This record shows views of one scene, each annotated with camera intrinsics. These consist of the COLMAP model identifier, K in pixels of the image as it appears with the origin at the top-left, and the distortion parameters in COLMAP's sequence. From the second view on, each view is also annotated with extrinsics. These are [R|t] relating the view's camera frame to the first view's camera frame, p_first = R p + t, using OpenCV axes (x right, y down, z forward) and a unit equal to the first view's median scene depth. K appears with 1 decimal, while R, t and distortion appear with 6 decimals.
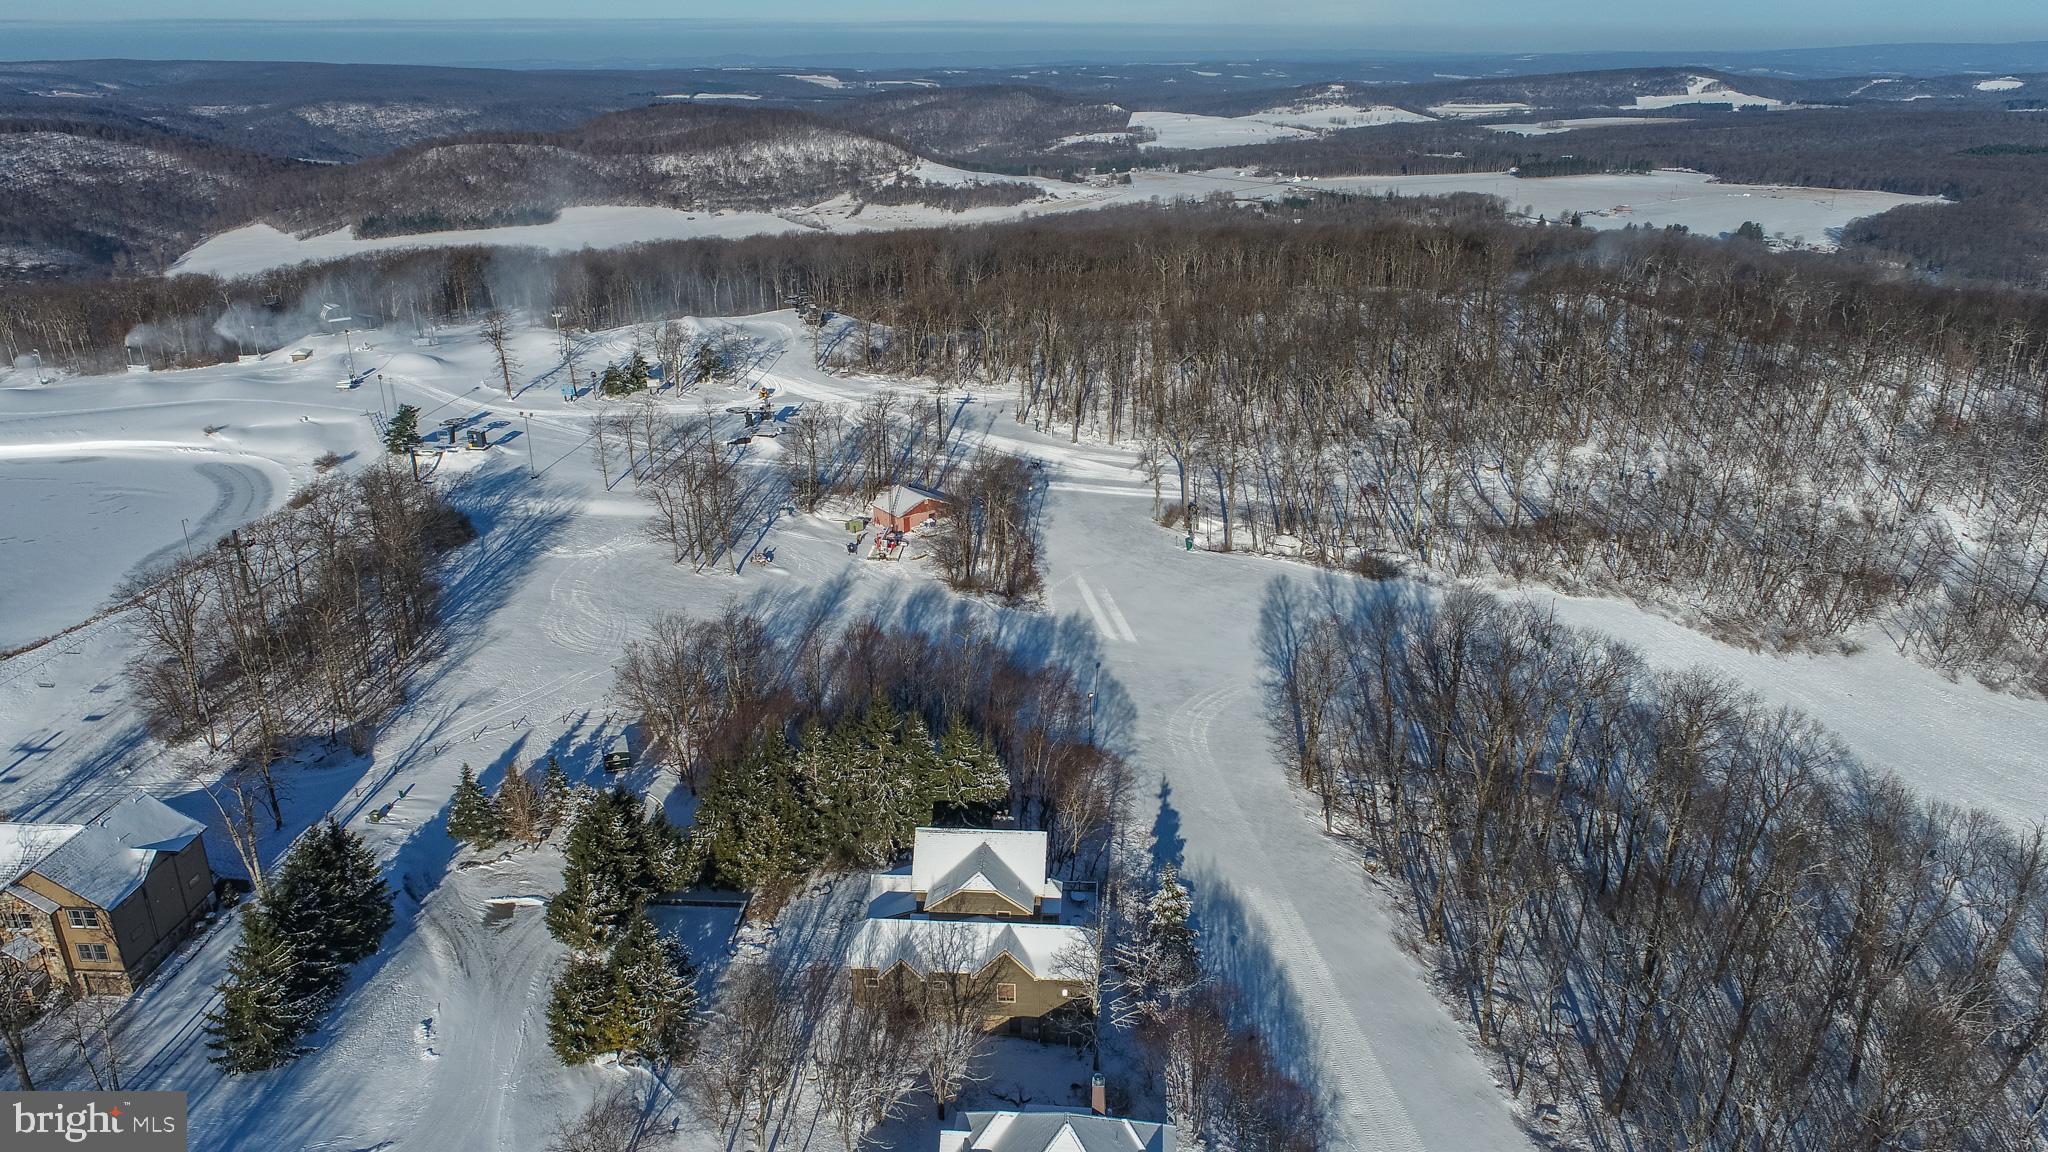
lens RADIAL K [[1362.2, 0, 1020.7], [0, 1362.2, 574.3], [0, 0, 1]] dist [-0.021802, 0.007397]
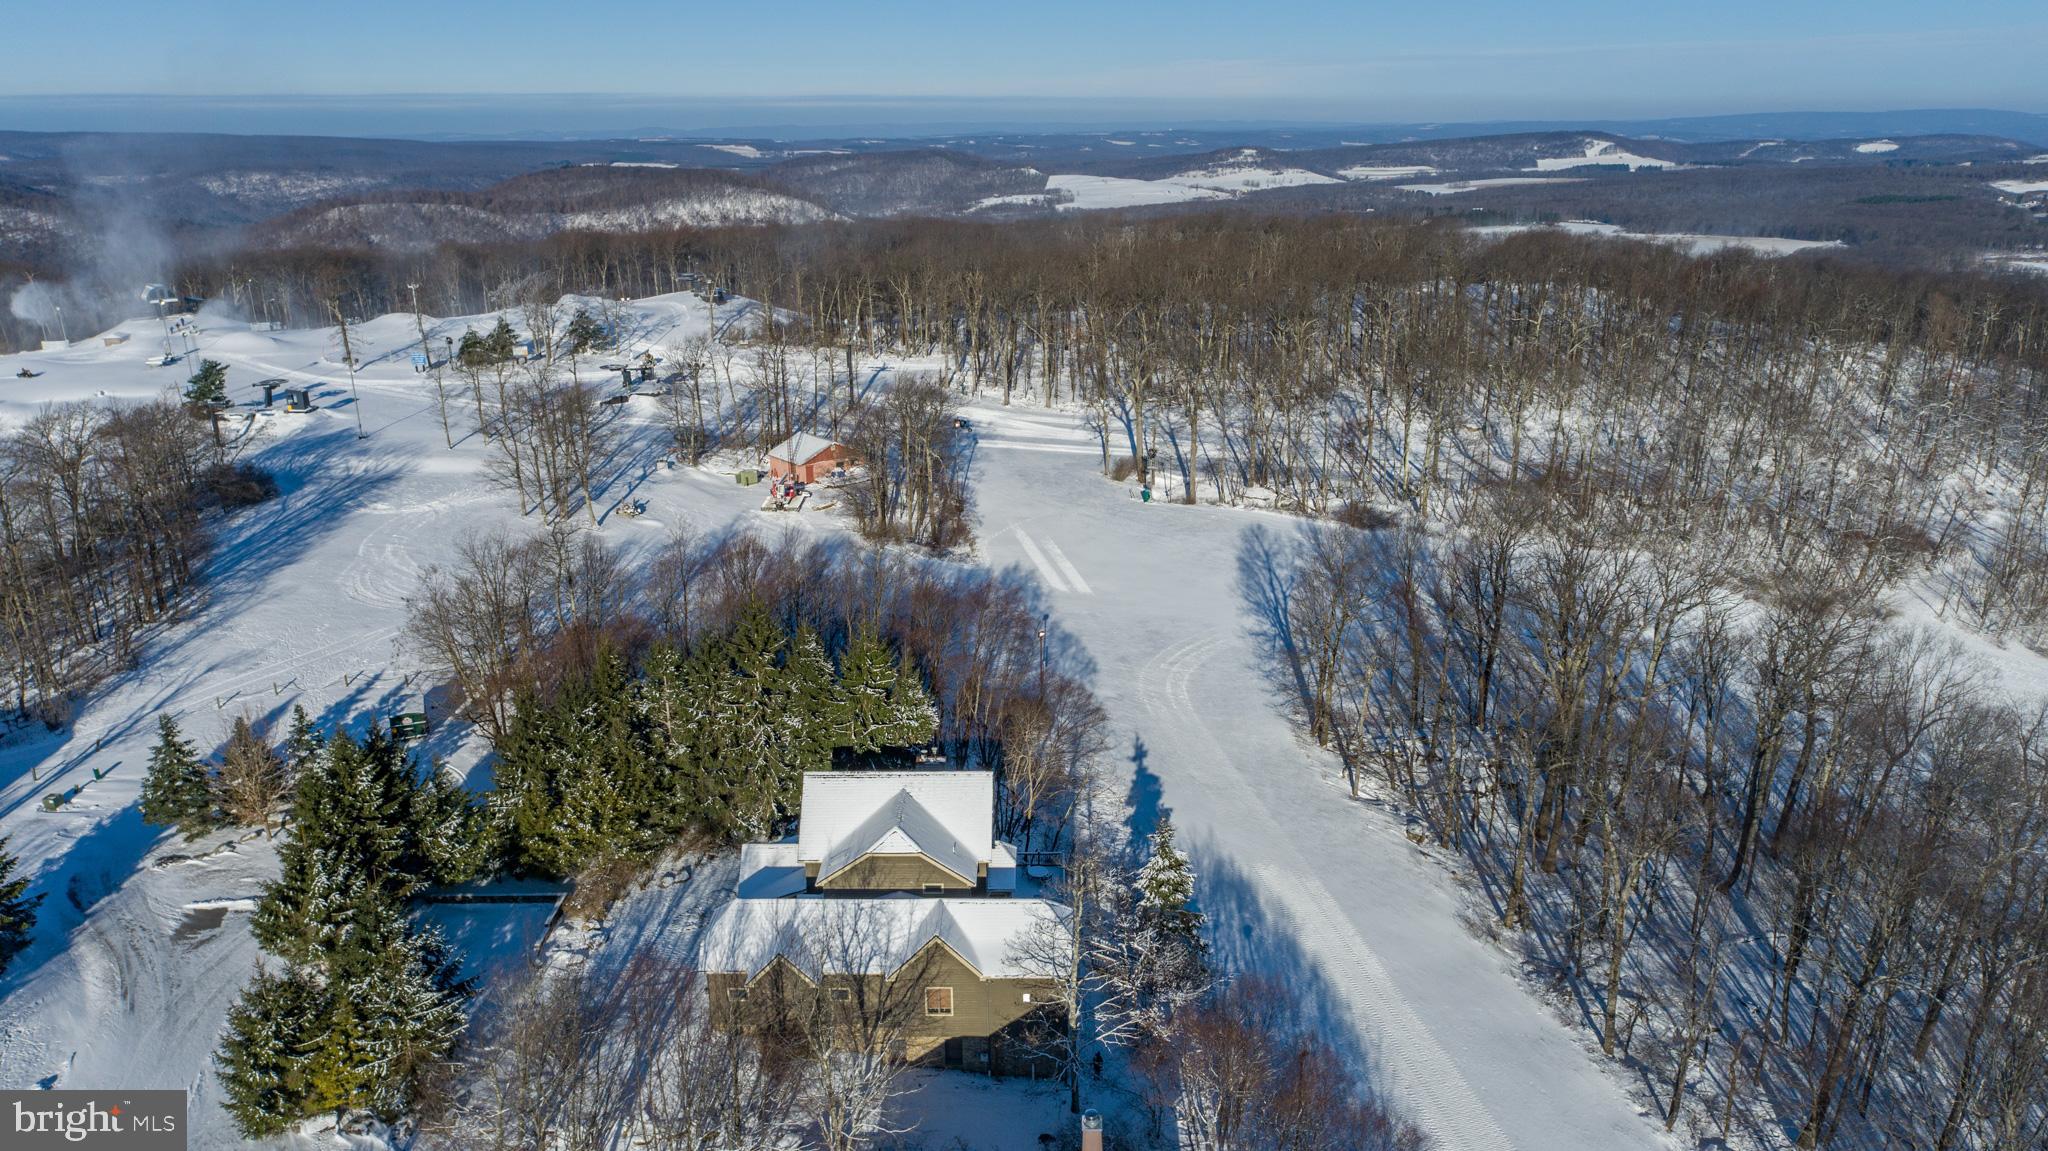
lens RADIAL K [[1364.8, 0, 1024.0], [0, 1364.8, 575.5], [0, 0, 1]] dist [-0.014898, 0.006824]
pose [[0.998195, -0.019563, 0.056783, -0.001628], [0.022148, 0.998730, -0.045253, 0.075585], [-0.055826, 0.046429, 0.997360, 0.184999]]
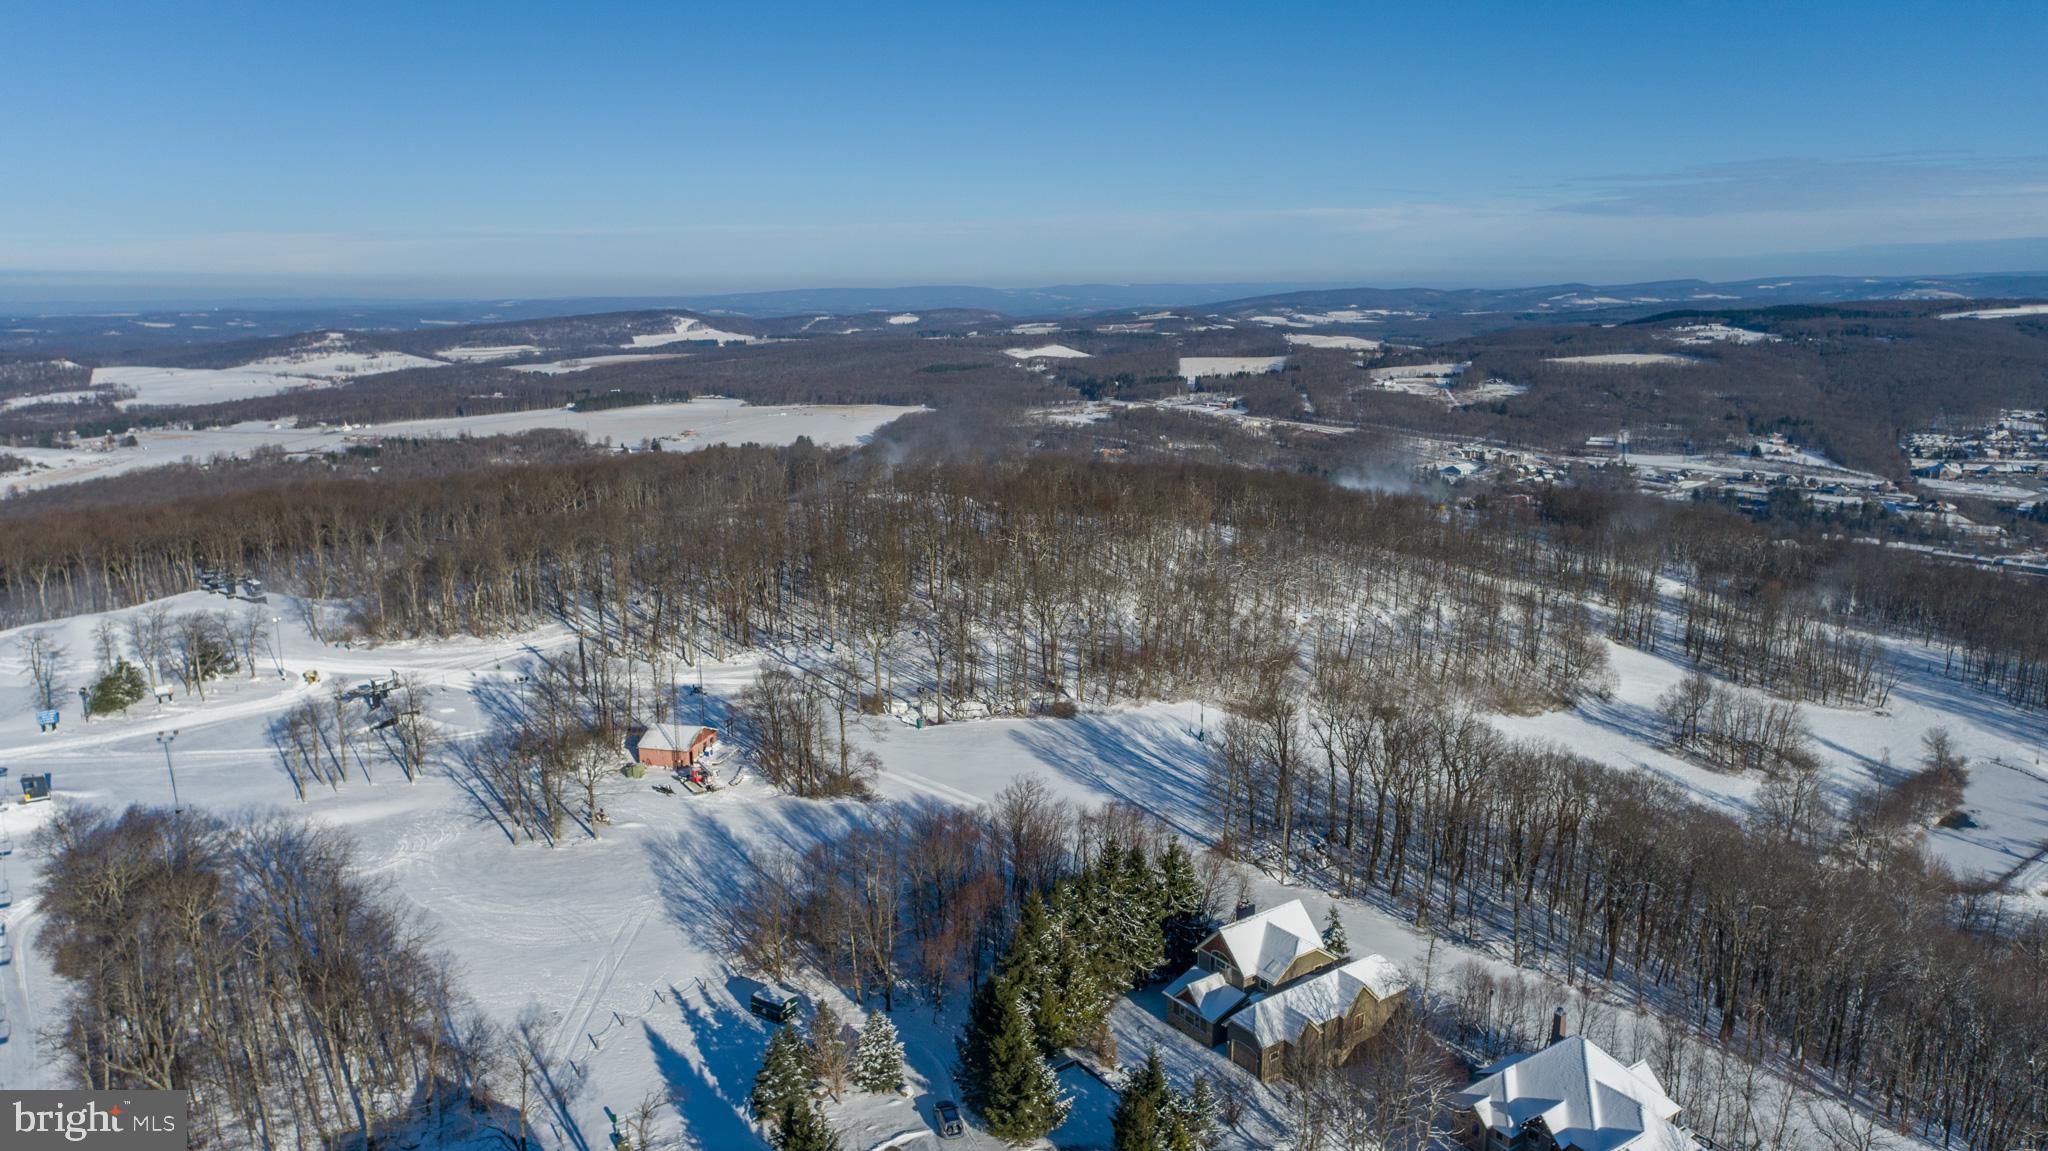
lens RADIAL K [[1362.2, 0, 1020.7], [0, 1362.2, 573.8], [0, 0, 1]] dist [-0.021802, 0.007397]
pose [[0.771383, -0.128676, 0.623226, -0.561037], [0.231013, 0.969157, -0.085832, -0.028344], [-0.592960, 0.210183, 0.777317, 0.087573]]
